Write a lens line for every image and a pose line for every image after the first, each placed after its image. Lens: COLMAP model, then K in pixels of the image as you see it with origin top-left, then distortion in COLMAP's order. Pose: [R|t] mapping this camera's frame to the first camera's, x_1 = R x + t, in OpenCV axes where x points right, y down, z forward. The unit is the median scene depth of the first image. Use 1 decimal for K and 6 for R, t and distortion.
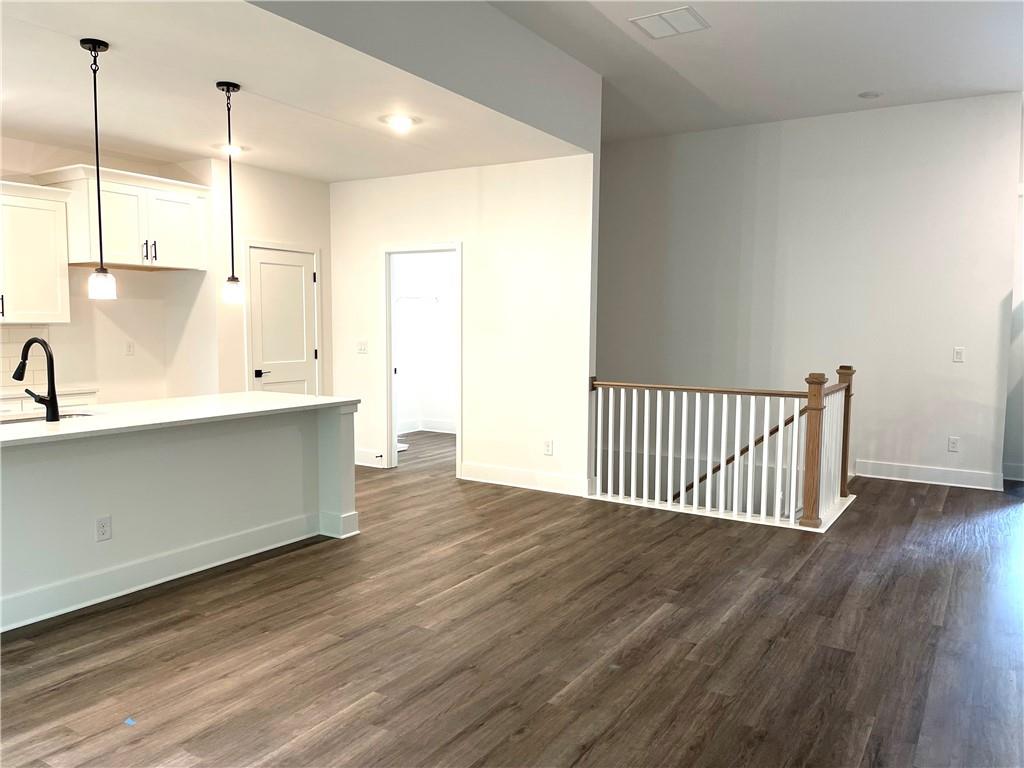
lens RADIAL K [[772.4, 0, 512.0], [0, 772.4, 384.0], [0, 0, 1]] dist [0.087125, -0.125828]
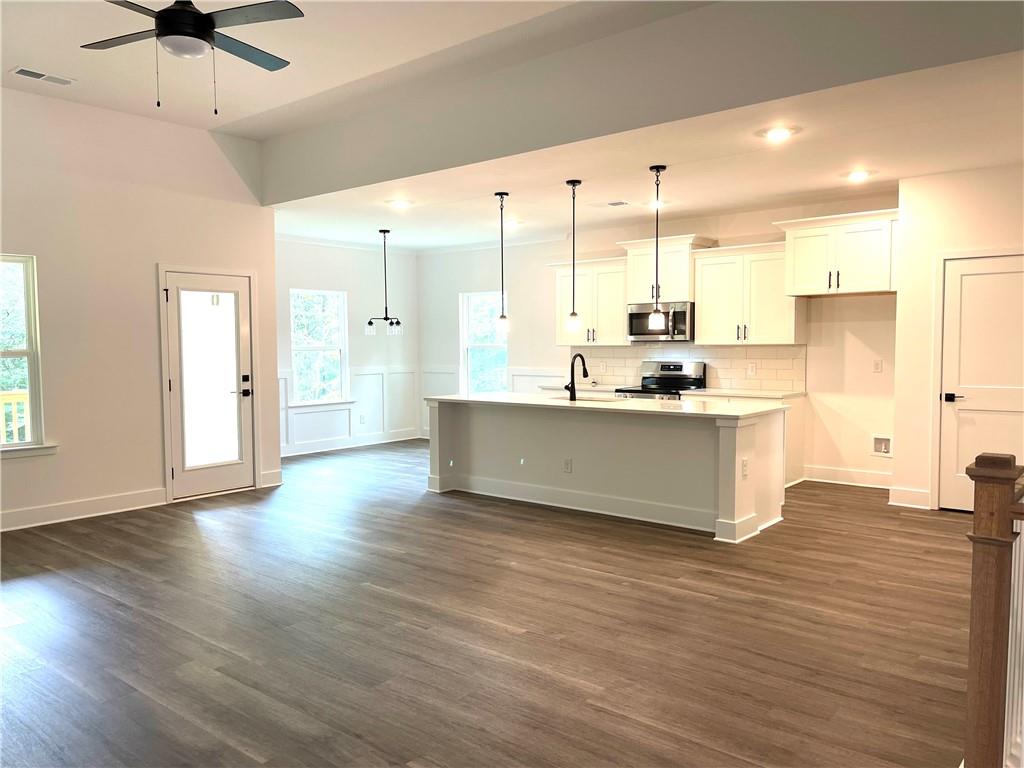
lens RADIAL K [[772.4, 0, 512.0], [0, 772.4, 384.0], [0, 0, 1]] dist [0.087125, -0.125828]
pose [[-0.138940, 0.045027, -0.989277, 1.150685], [-0.070621, 0.995972, 0.055250, -0.076756], [0.987780, 0.077540, -0.135200, 1.095165]]
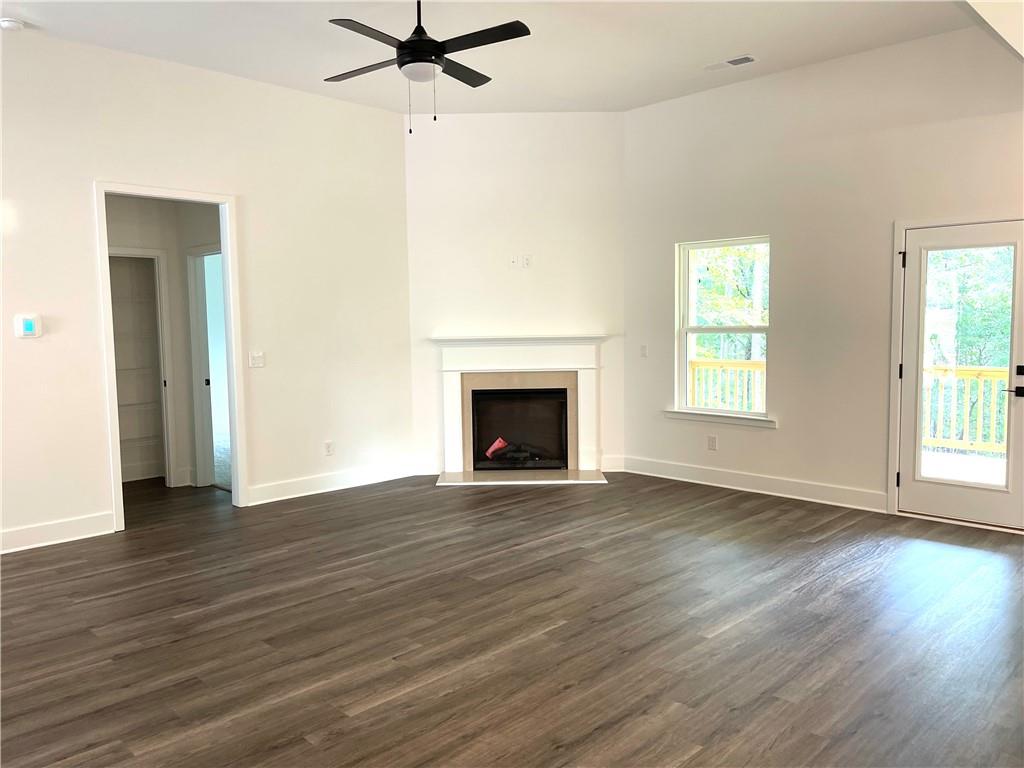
lens RADIAL K [[772.4, 0, 512.0], [0, 772.4, 384.0], [0, 0, 1]] dist [0.087125, -0.125828]
pose [[-0.974744, -0.014006, 0.222885, -0.108928], [0.021775, 0.987316, 0.157268, -0.138735], [-0.222261, 0.158149, -0.962075, 1.631056]]
